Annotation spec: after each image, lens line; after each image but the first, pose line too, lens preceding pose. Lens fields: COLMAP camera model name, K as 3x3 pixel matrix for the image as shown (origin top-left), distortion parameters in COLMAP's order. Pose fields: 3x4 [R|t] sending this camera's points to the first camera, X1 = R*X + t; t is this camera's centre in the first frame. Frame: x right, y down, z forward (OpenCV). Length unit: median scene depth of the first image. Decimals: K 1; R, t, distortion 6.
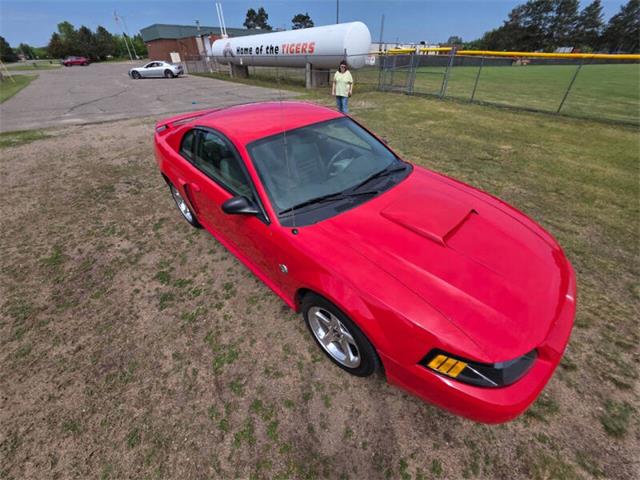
lens RADIAL K [[259.5, 0, 323.1], [0, 259.5, 239.6], [0, 0, 1]] dist [0.006017, -0.001260]
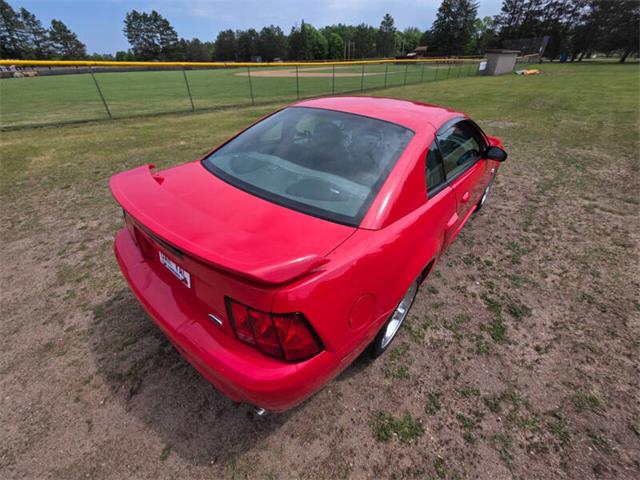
lens RADIAL K [[259.5, 0, 323.2], [0, 259.5, 235.4], [0, 0, 1]] dist [0.006017, -0.001260]
pose [[-0.116000, -0.548215, 0.828254, -0.936127], [0.591289, 0.631909, 0.501067, -0.632295], [-0.798074, 0.547861, 0.250852, 0.976390]]
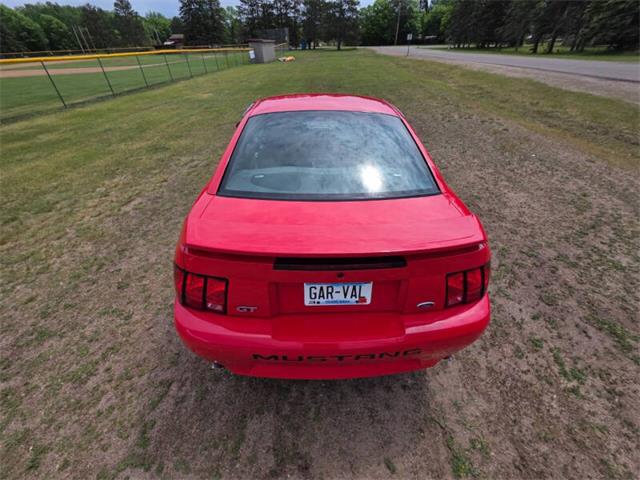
lens RADIAL K [[259.5, 0, 322.0], [0, 259.5, 235.8], [0, 0, 1]] dist [0.006017, -0.001260]
pose [[-0.745814, -0.376554, 0.549516, -0.748582], [0.411741, 0.387894, 0.824626, -0.905571], [-0.523670, 0.841276, -0.134254, 1.294453]]
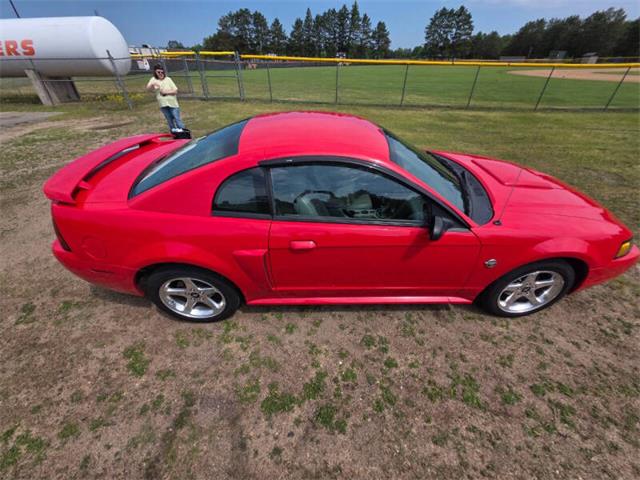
lens RADIAL K [[259.5, 0, 323.1], [0, 259.5, 235.7], [0, 0, 1]] dist [0.006017, -0.001260]
pose [[0.677521, -0.411221, 0.609806, -0.698068], [0.423987, 0.895843, 0.133042, -0.238572], [-0.601000, 0.168411, 0.781305, 0.341771]]
